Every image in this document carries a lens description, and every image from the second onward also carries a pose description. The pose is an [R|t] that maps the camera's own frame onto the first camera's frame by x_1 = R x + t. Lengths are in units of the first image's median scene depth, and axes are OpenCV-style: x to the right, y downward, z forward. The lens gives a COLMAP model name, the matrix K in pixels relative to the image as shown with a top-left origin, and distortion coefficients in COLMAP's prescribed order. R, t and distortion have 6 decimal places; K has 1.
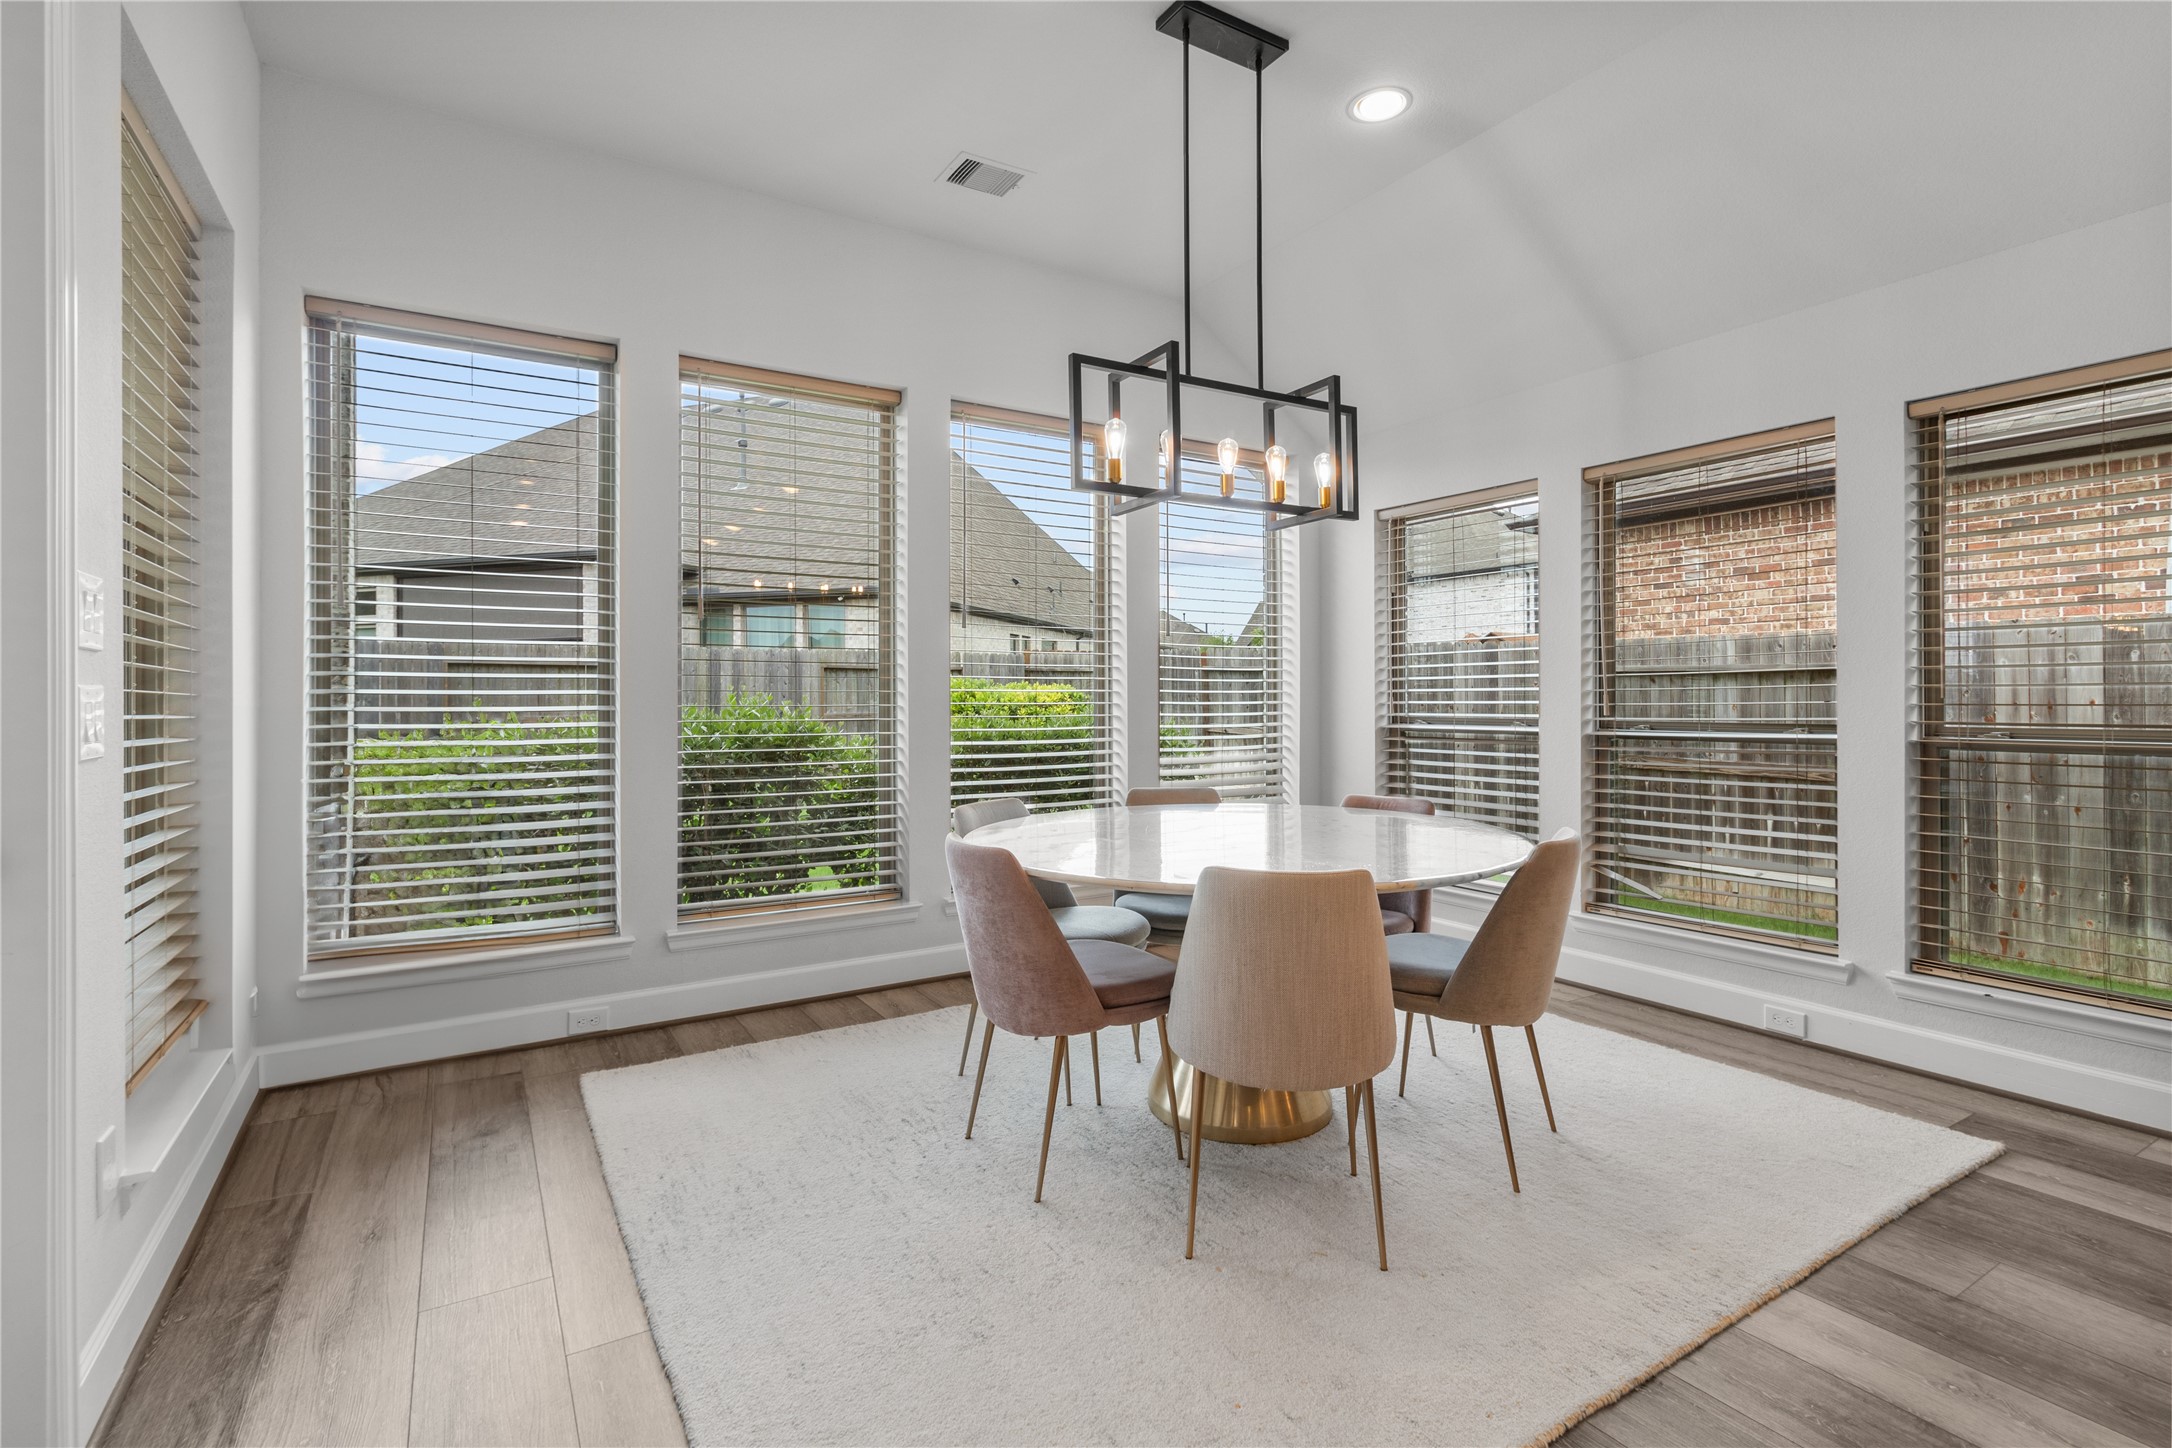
lens RADIAL K [[1007.2, 0, 1087.1], [0, 1007.2, 712.7], [0, 0, 1]] dist [-0.007127, 0.003346]
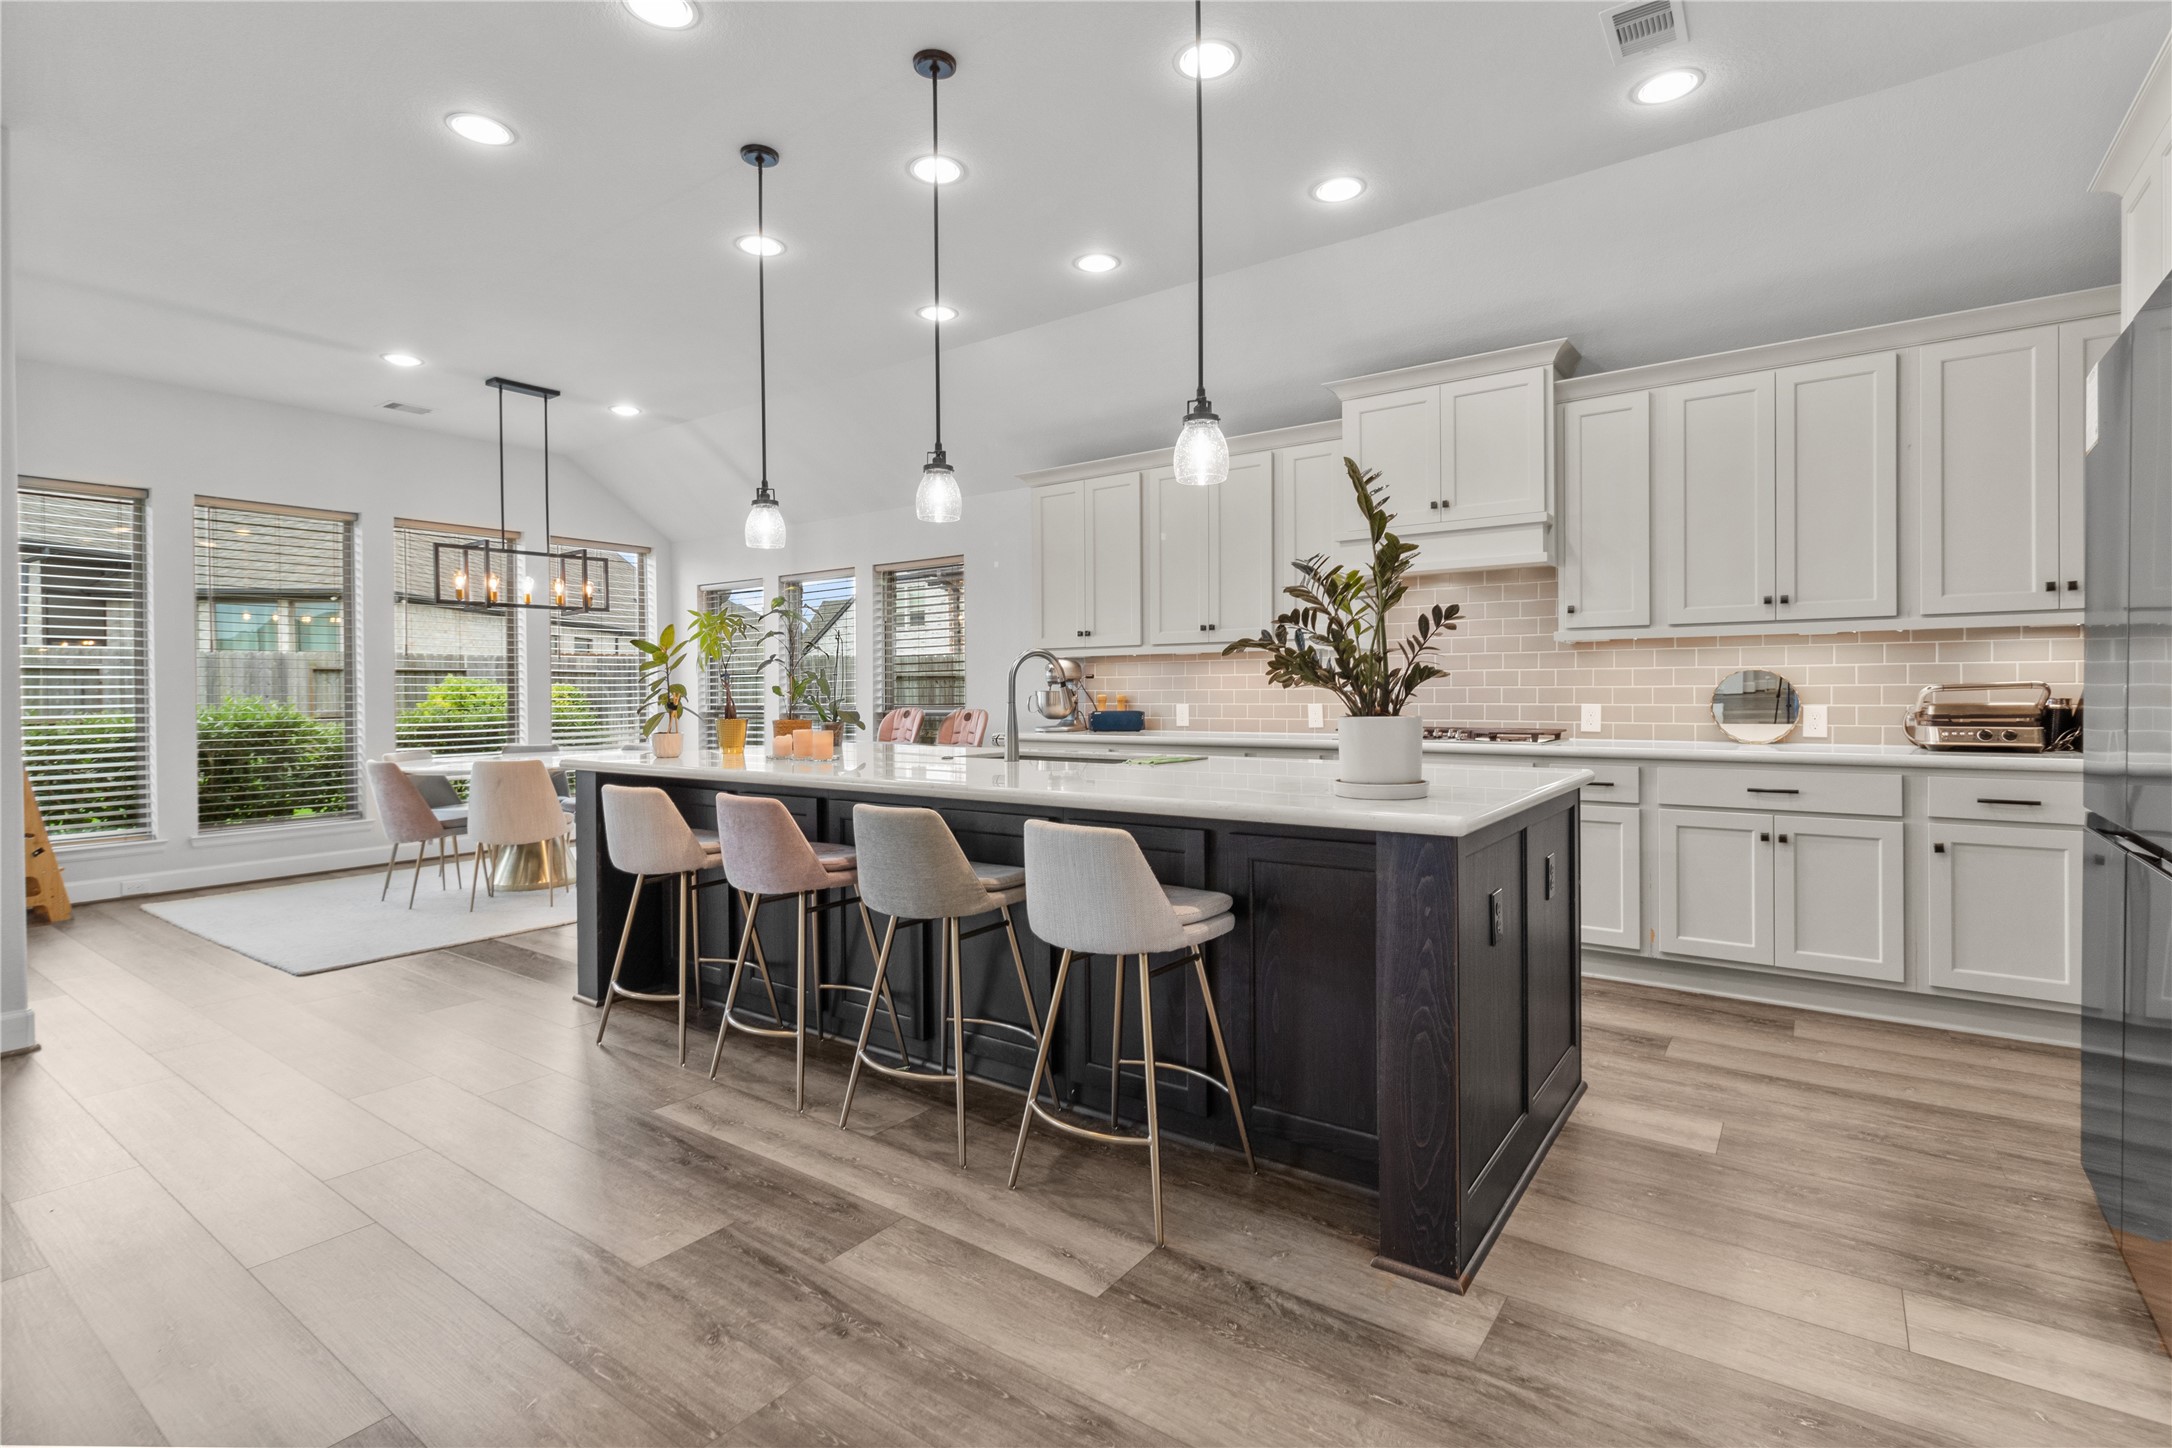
lens RADIAL K [[1007.2, 0, 1090.9], [0, 1007.2, 708.7], [0, 0, 1]] dist [-0.007127, 0.003346]
pose [[0.921769, -0.011824, 0.387560, 0.301923], [0.012121, 0.999925, 0.001679, 0.014878], [-0.387551, 0.003150, 0.921843, -1.055759]]
